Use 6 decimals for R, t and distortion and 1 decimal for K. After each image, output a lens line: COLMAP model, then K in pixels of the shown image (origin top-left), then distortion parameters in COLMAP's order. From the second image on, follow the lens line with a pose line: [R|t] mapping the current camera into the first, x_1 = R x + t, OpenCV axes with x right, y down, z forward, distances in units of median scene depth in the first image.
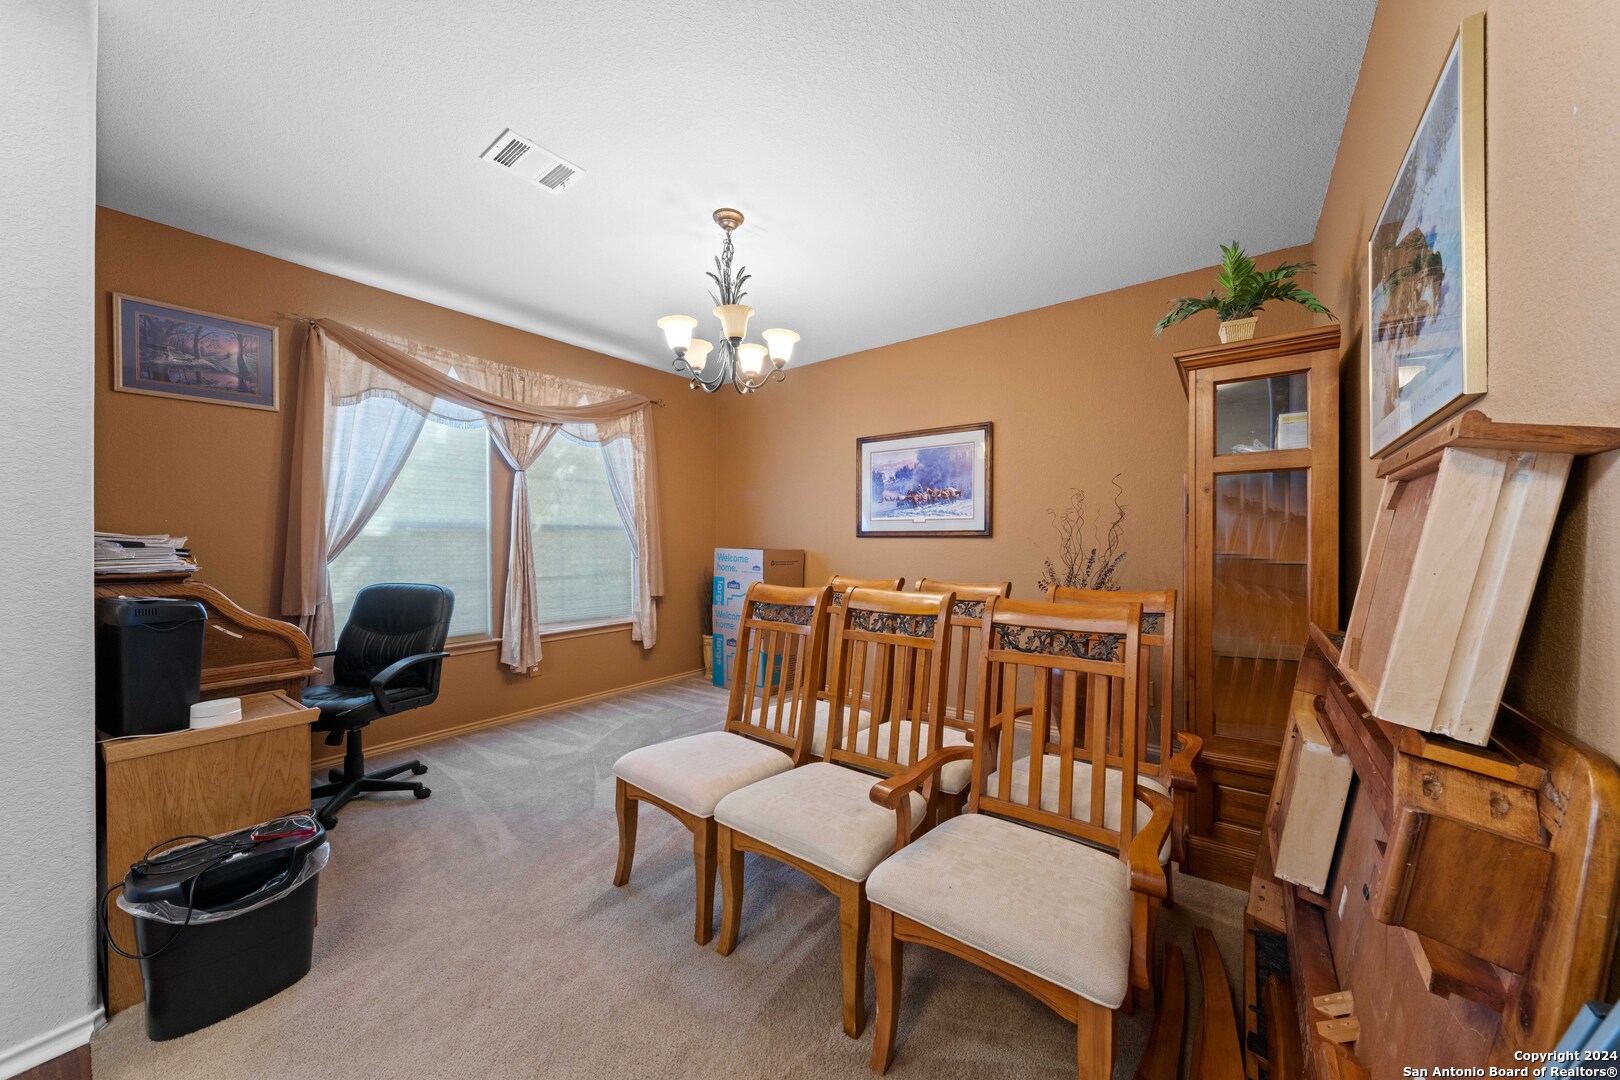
lens RADIAL K [[564.6, 0, 816.0], [0, 564.6, 539.2], [0, 0, 1]] dist [-0.001784, 0.000335]
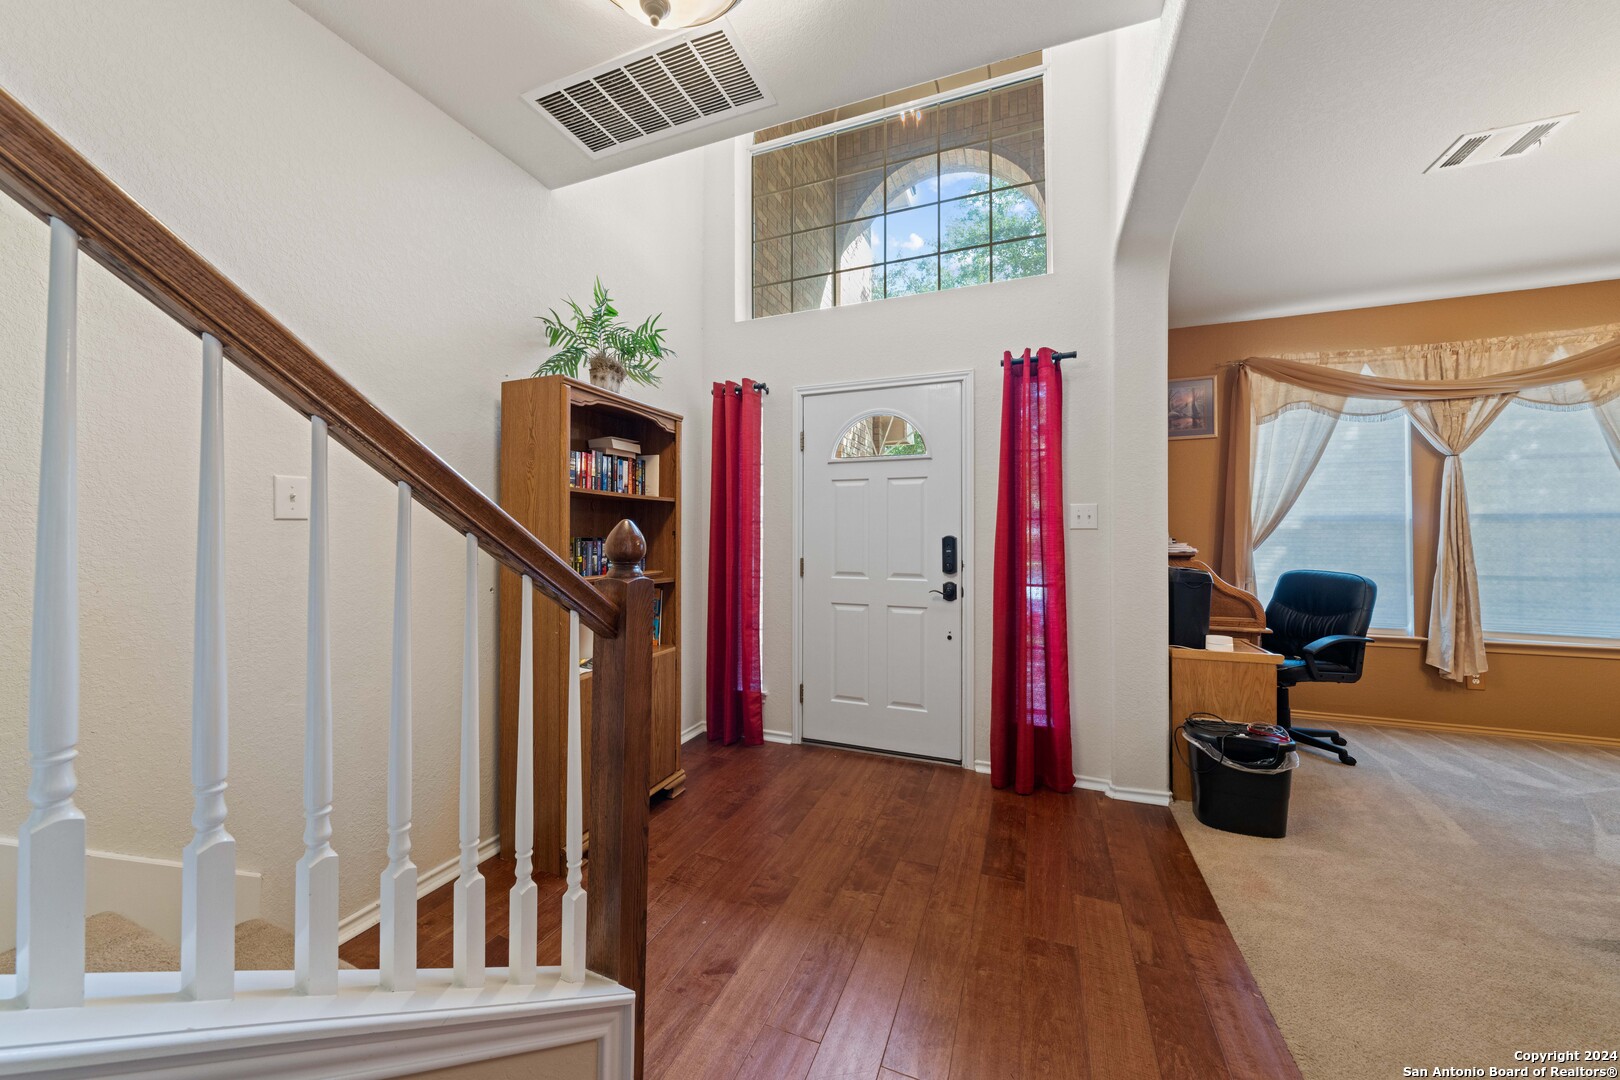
lens RADIAL K [[564.6, 0, 816.7], [0, 564.6, 528.7], [0, 0, 1]] dist [-0.001784, 0.000335]
pose [[0.273198, -0.003596, -0.961951, 0.078147], [0.002874, 0.999992, -0.002922, -0.005580], [0.961954, -0.001967, 0.273206, -0.274402]]
